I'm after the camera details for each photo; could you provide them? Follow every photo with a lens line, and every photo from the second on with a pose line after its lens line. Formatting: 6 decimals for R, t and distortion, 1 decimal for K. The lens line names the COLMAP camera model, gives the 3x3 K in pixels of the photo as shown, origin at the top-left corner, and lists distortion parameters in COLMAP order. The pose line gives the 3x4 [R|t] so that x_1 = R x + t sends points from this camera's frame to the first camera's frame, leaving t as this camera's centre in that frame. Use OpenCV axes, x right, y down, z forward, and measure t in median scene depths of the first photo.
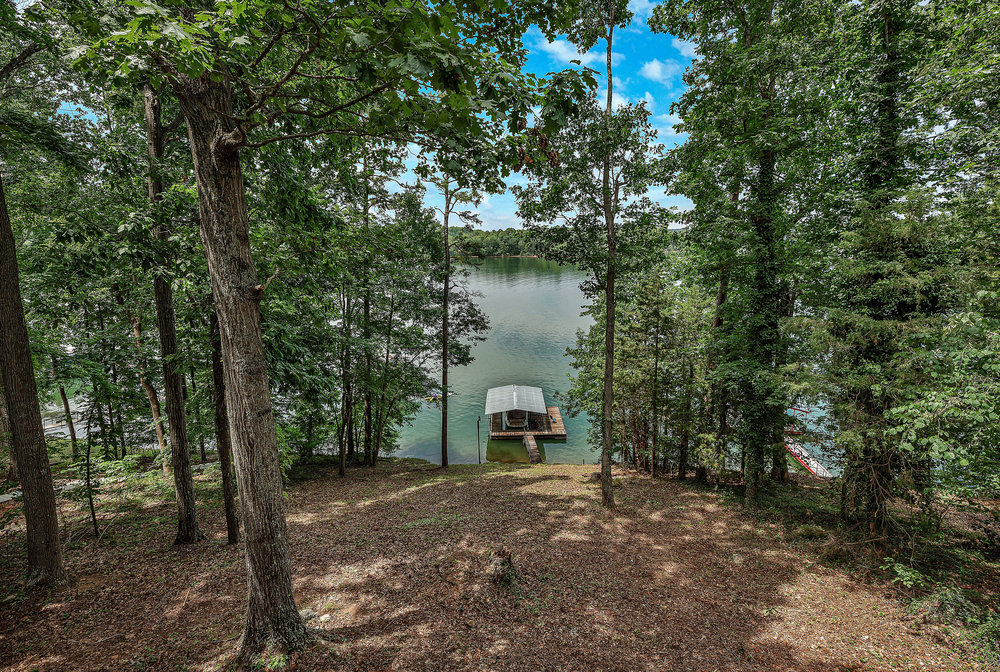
lens RADIAL K [[449.2, 0, 500.0], [0, 449.2, 336.0], [0, 0, 1]] dist [0.001527, 0.000154]
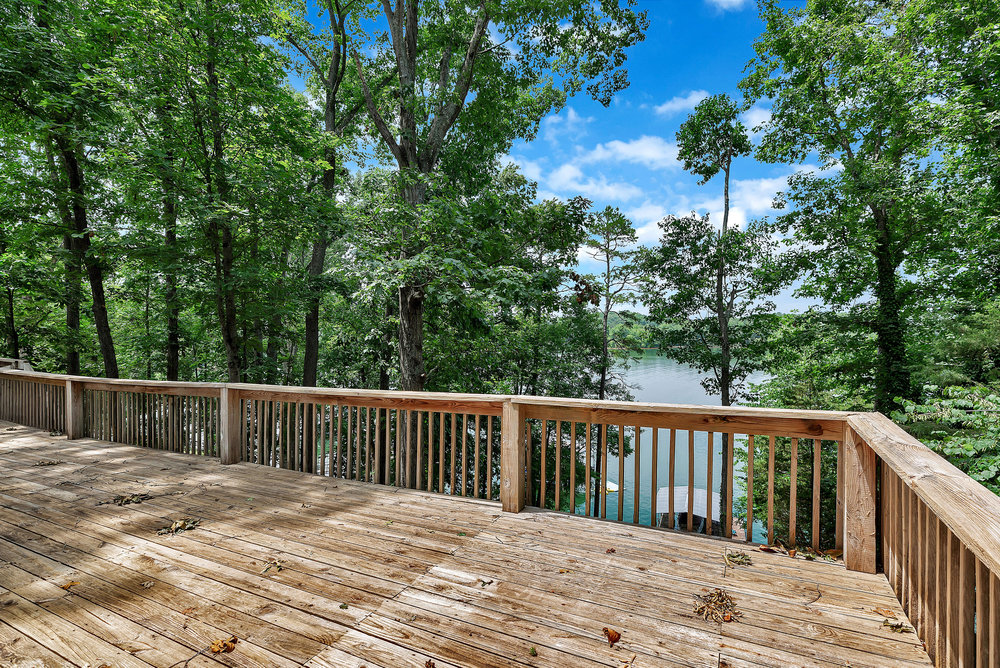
lens RADIAL K [[459.3, 0, 500.0], [0, 459.3, 334.0], [0, 0, 1]] dist [0.001396, 0.000078]
pose [[0.912833, -0.002456, -0.408326, 0.168846], [-0.079321, 0.979866, -0.183221, 0.013682], [0.400555, 0.199639, 0.894259, -0.182971]]
